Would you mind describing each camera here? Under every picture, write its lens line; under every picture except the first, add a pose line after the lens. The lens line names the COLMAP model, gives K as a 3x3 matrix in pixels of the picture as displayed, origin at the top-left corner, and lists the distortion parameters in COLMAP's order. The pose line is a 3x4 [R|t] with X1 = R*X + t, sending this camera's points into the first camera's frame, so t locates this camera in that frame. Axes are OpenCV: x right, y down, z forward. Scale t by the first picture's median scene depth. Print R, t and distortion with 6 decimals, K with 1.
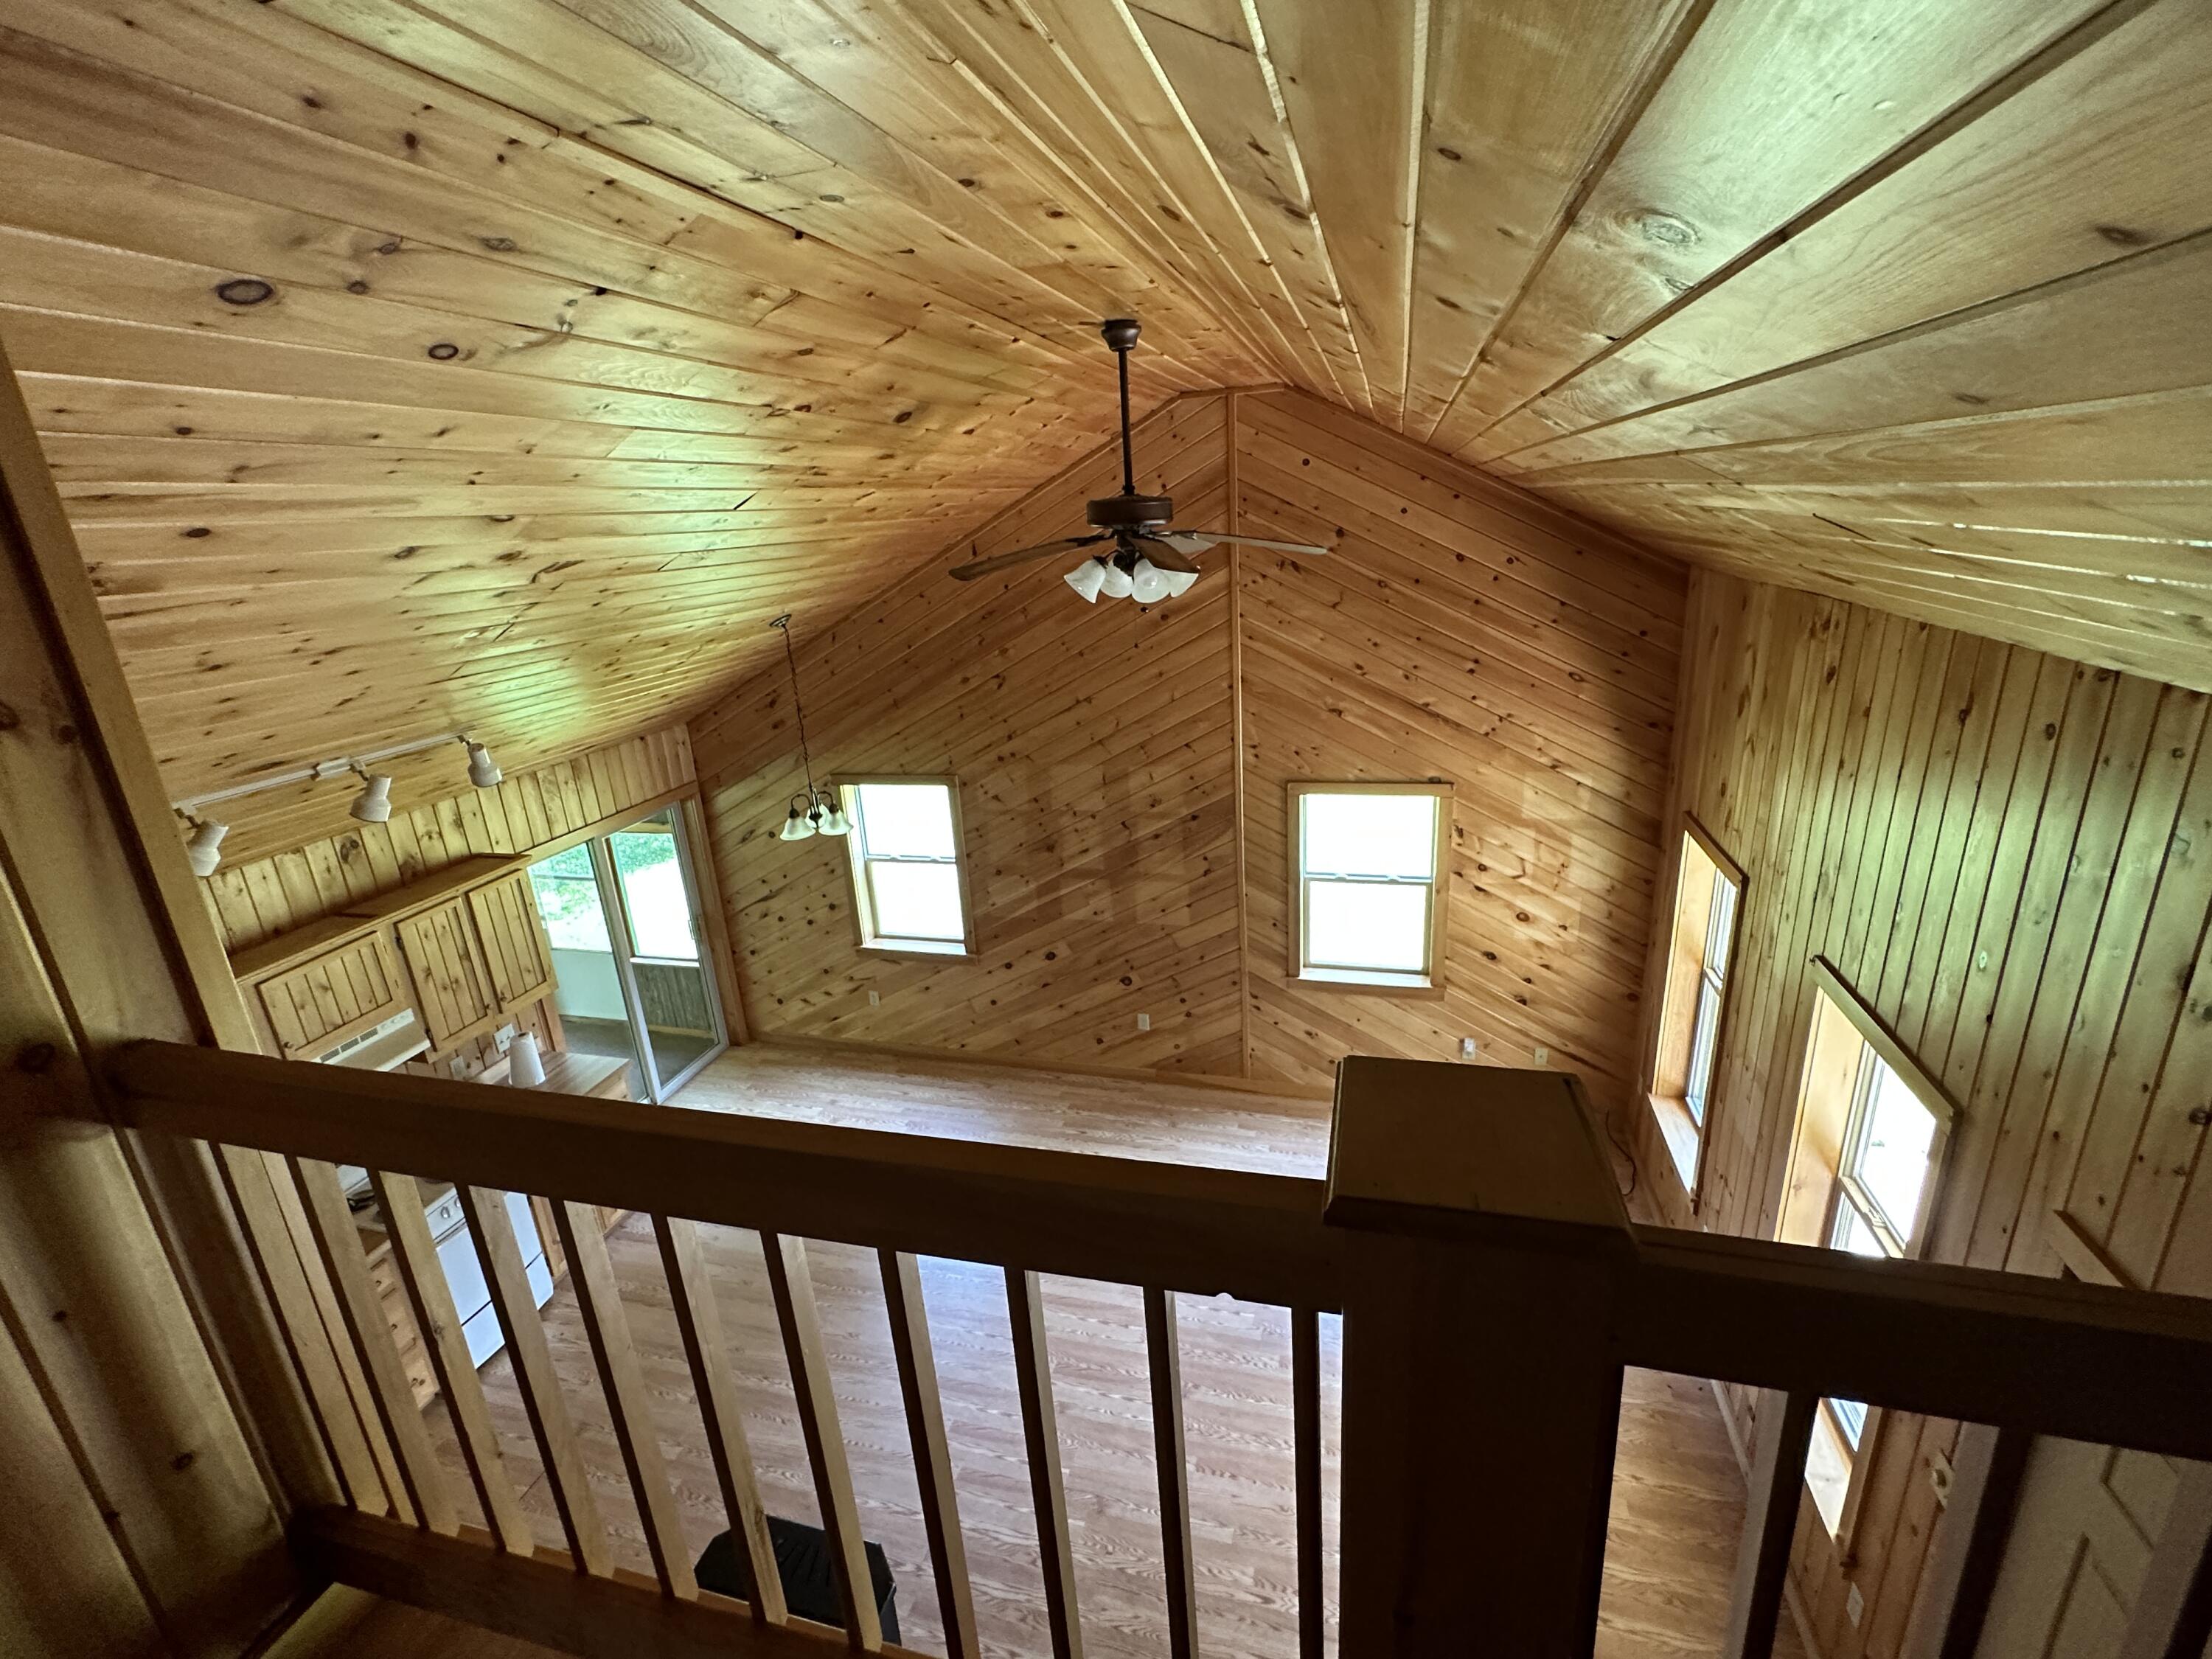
lens RADIAL K [[985.9, 0, 1106.9], [0, 985.9, 827.2], [0, 0, 1]] dist [-0.003115, 0.000283]
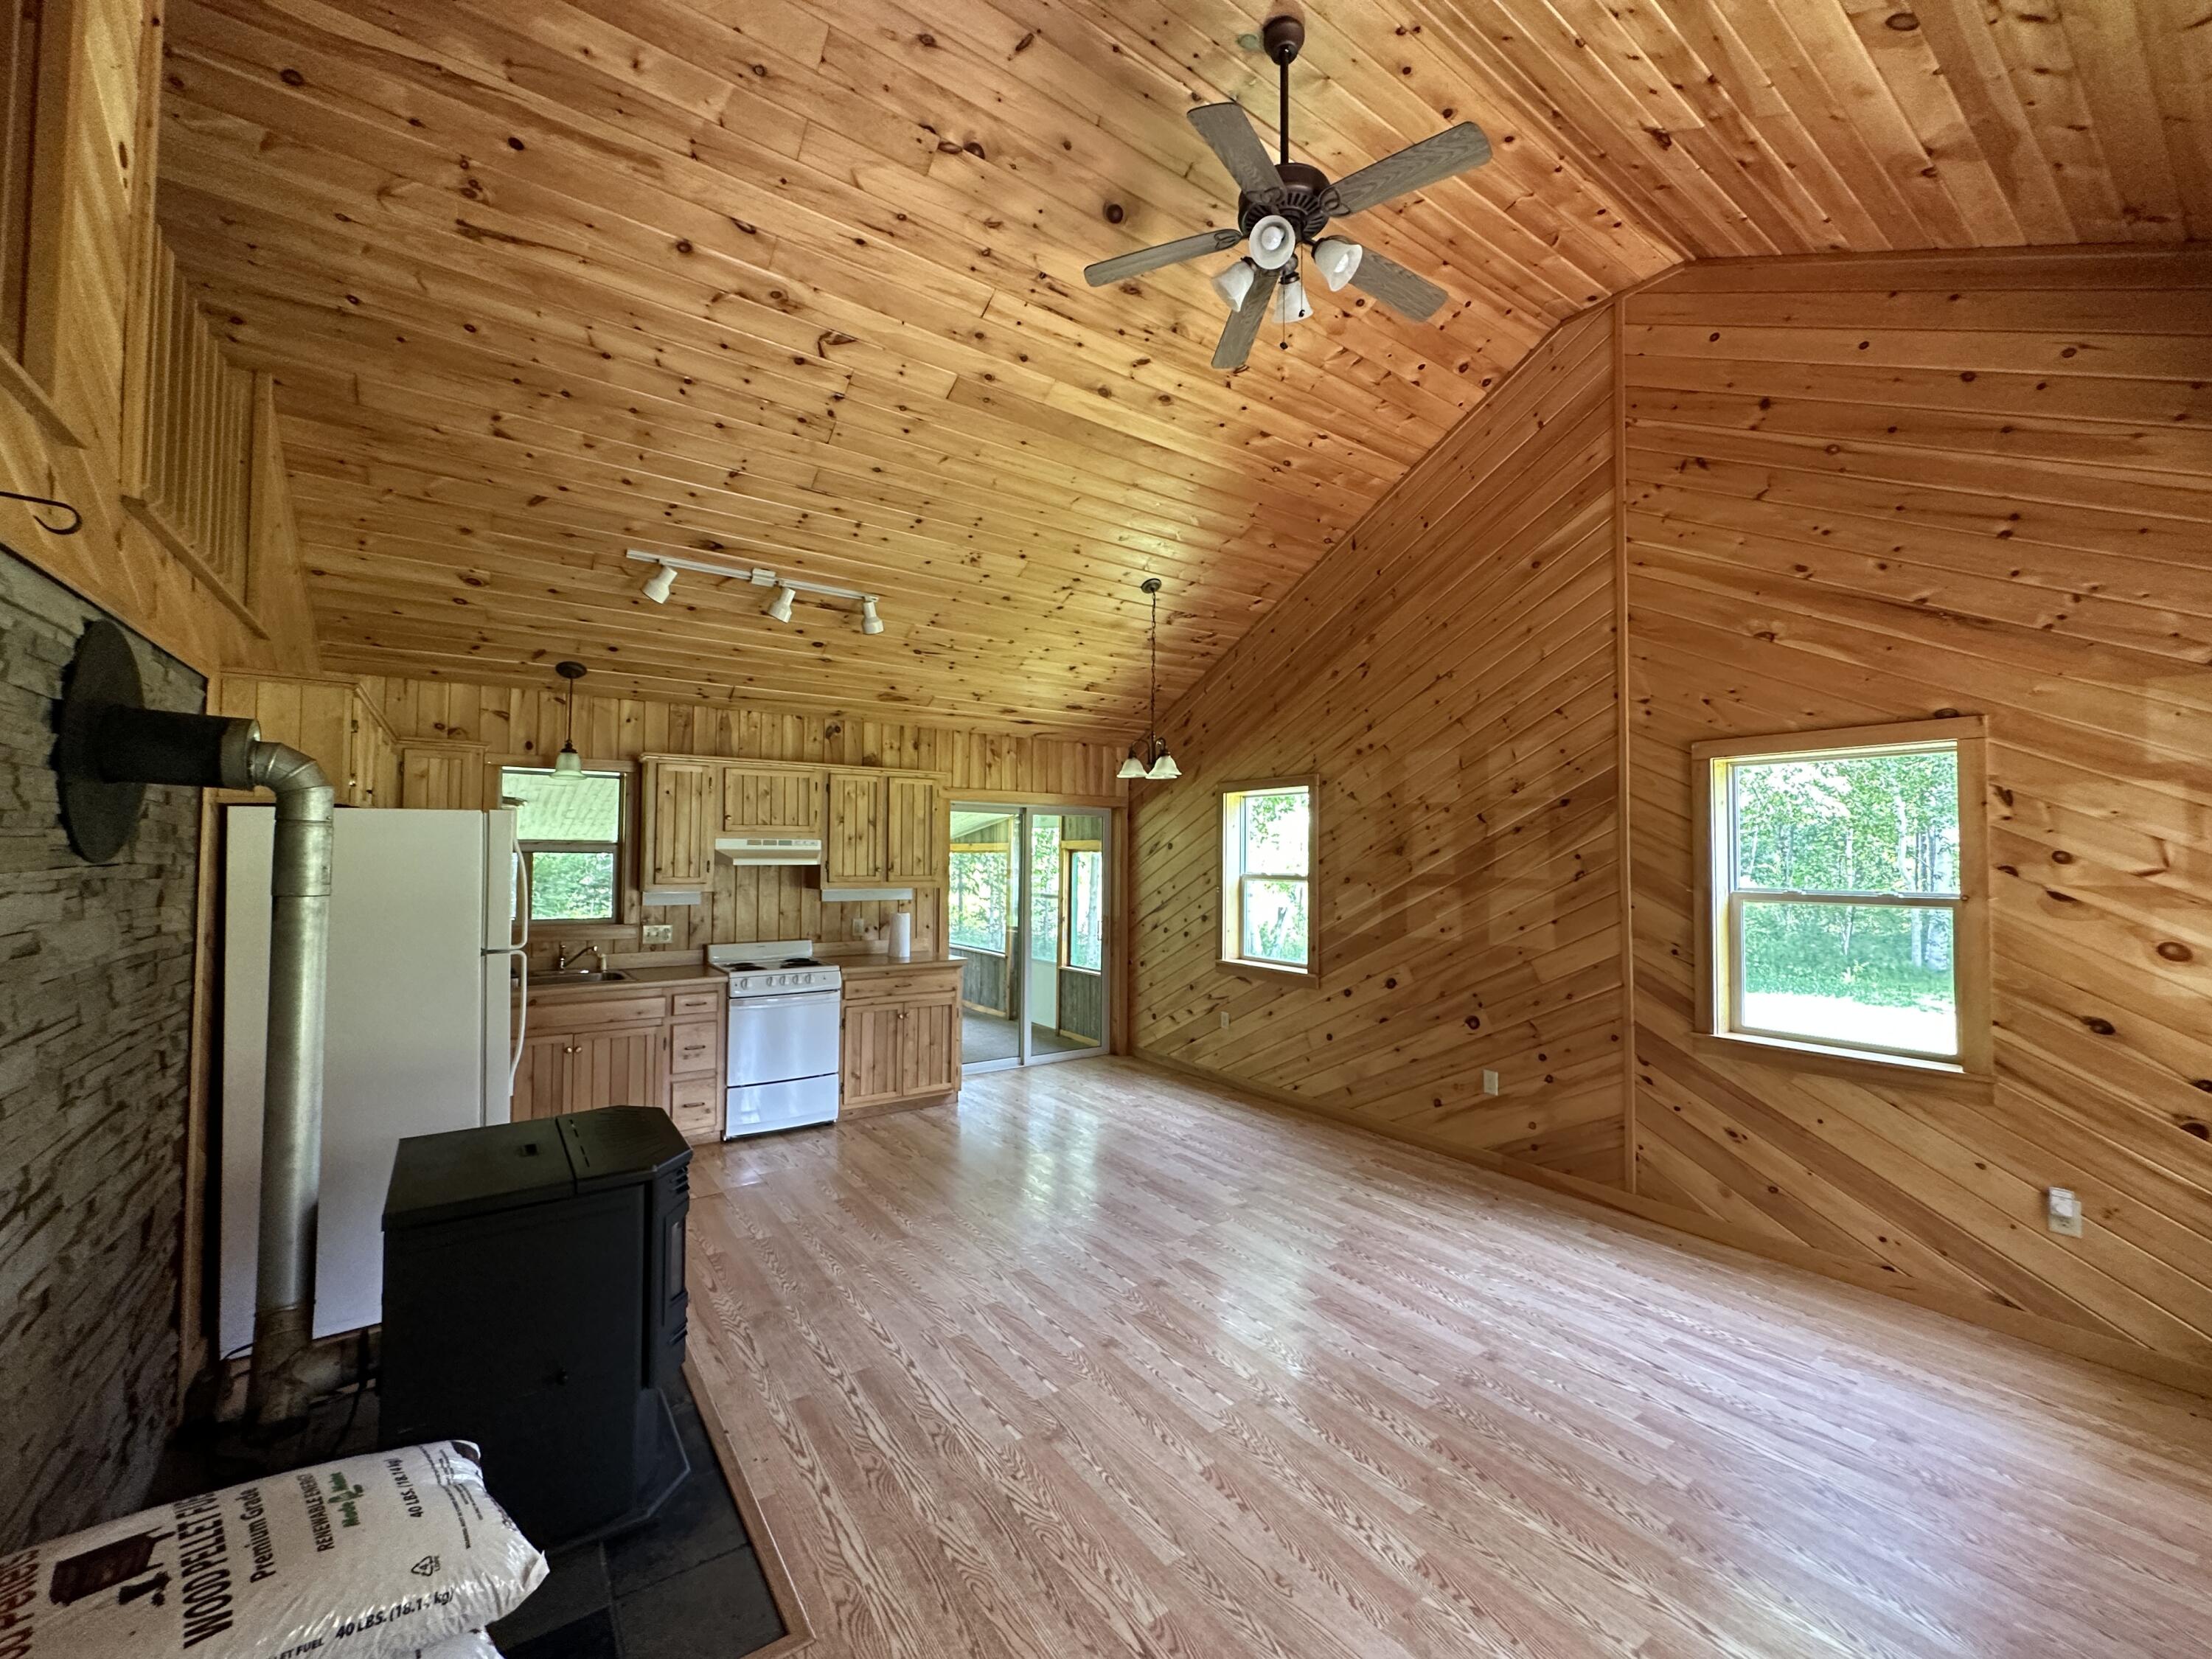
lens RADIAL K [[881.5, 0, 1109.8], [0, 881.5, 826.1], [0, 0, 1]] dist [-0.003631, 0.000576]
pose [[0.778891, 0.047403, -0.625365, 0.243364], [-0.244681, 0.941089, -0.233414, 0.259132], [0.577460, 0.334819, 0.744605, 0.255929]]
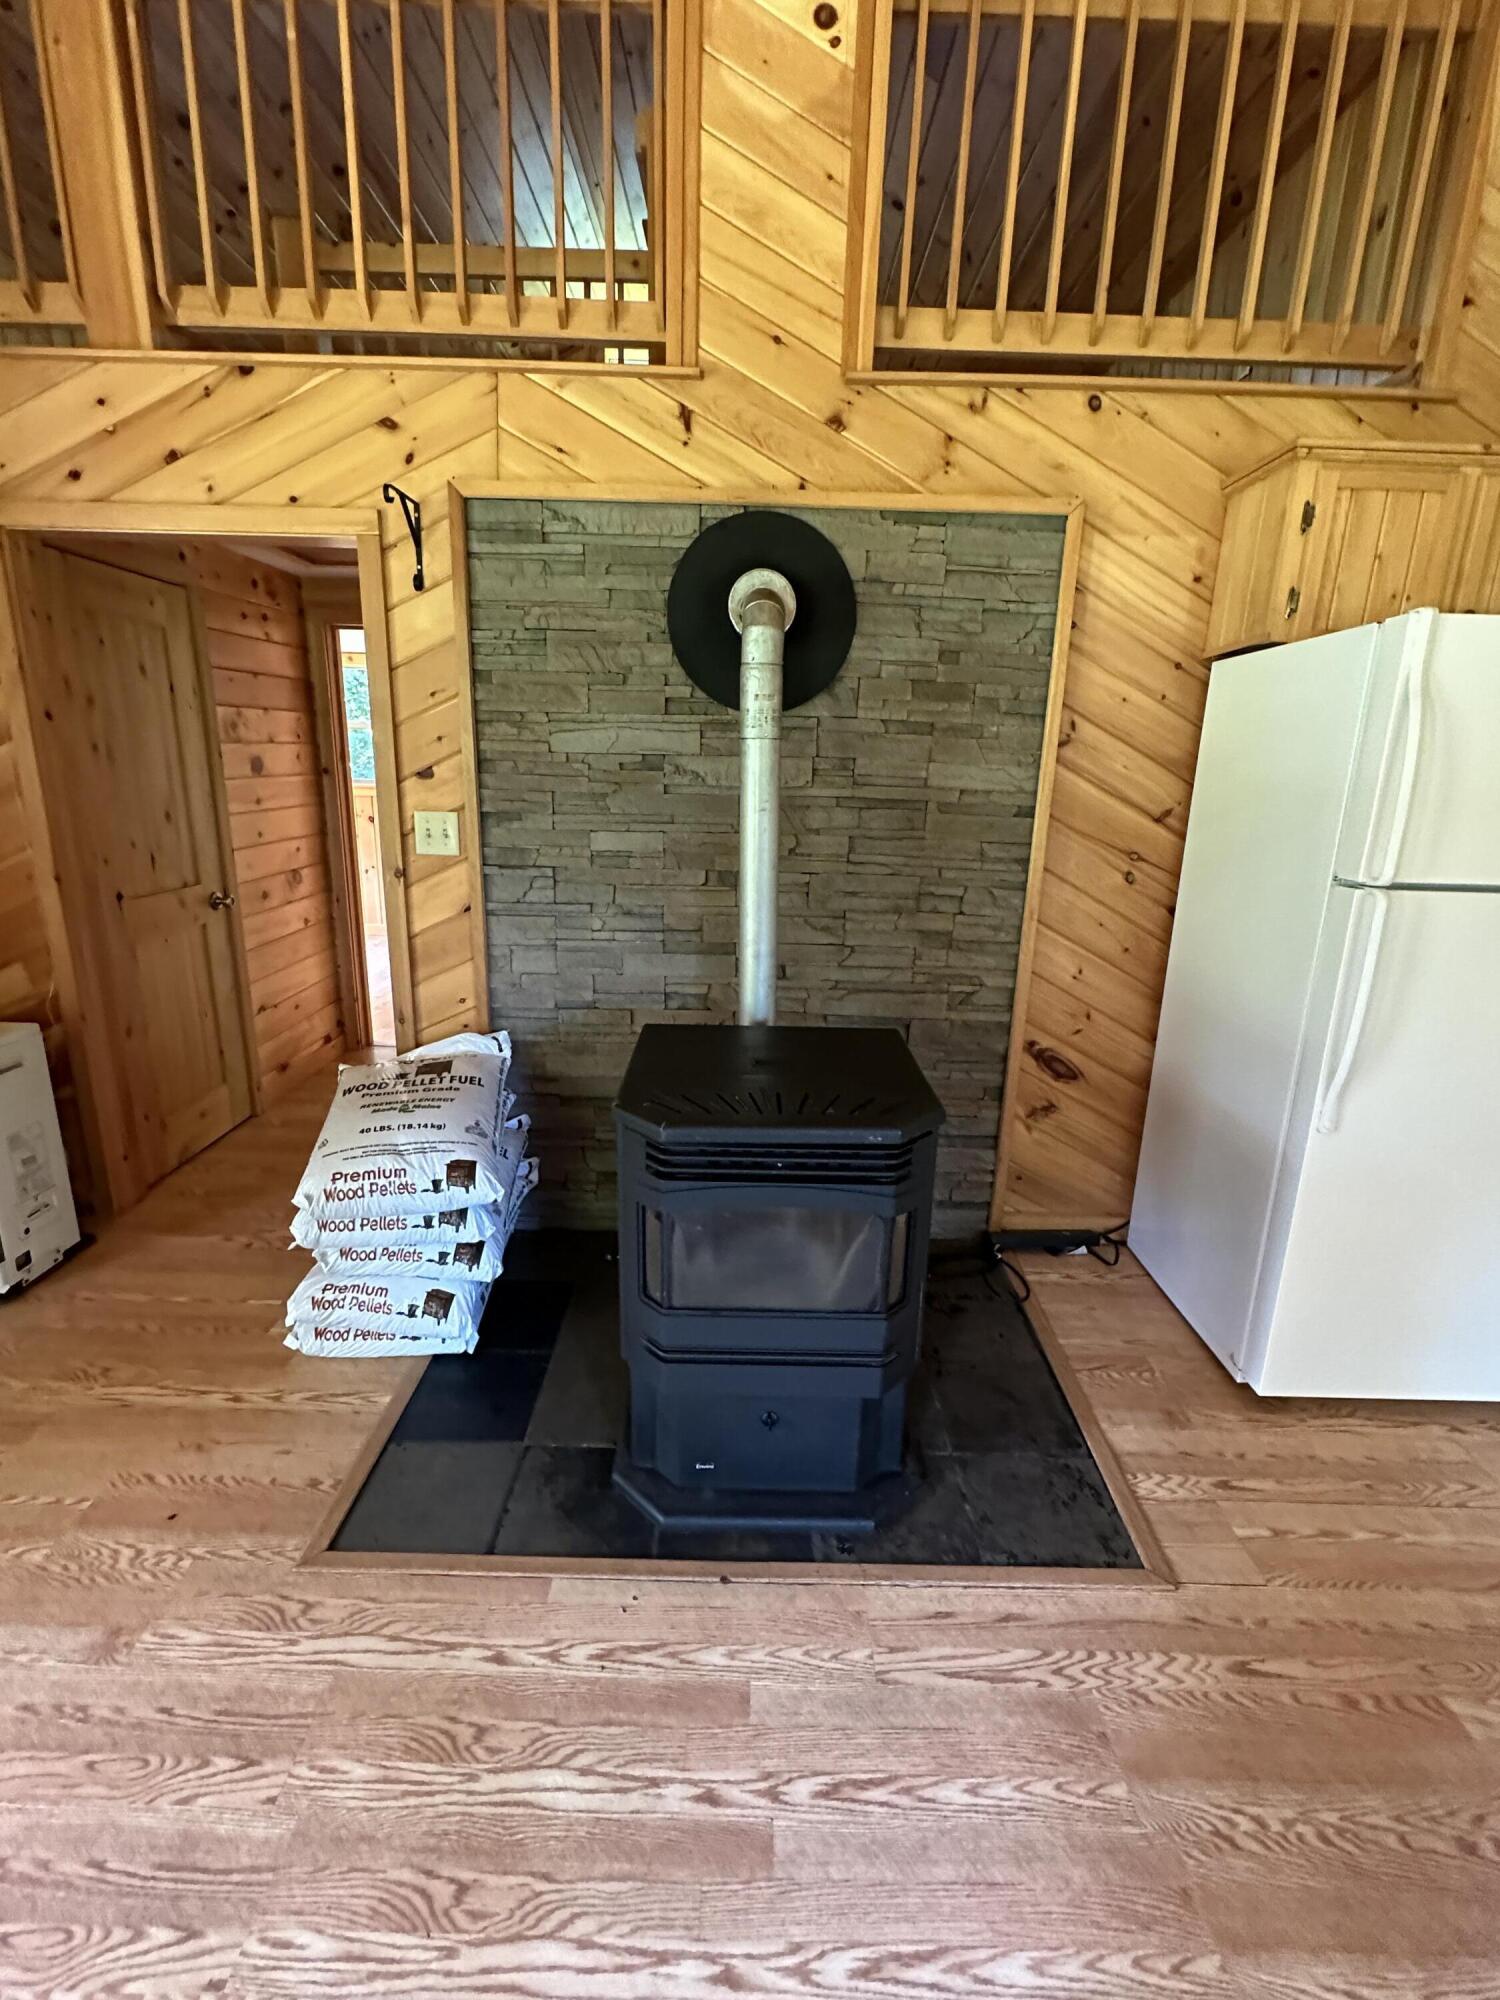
lens RADIAL K [[891.4, 0, 752.8], [0, 891.4, 999.3], [0, 0, 1]] dist [-0.003115, 0.000283]
pose [[-0.962779, 0.105911, -0.248675, -0.076025], [-0.050245, 0.833866, 0.549676, 0.176863], [0.265579, 0.541711, -0.797507, 0.650378]]
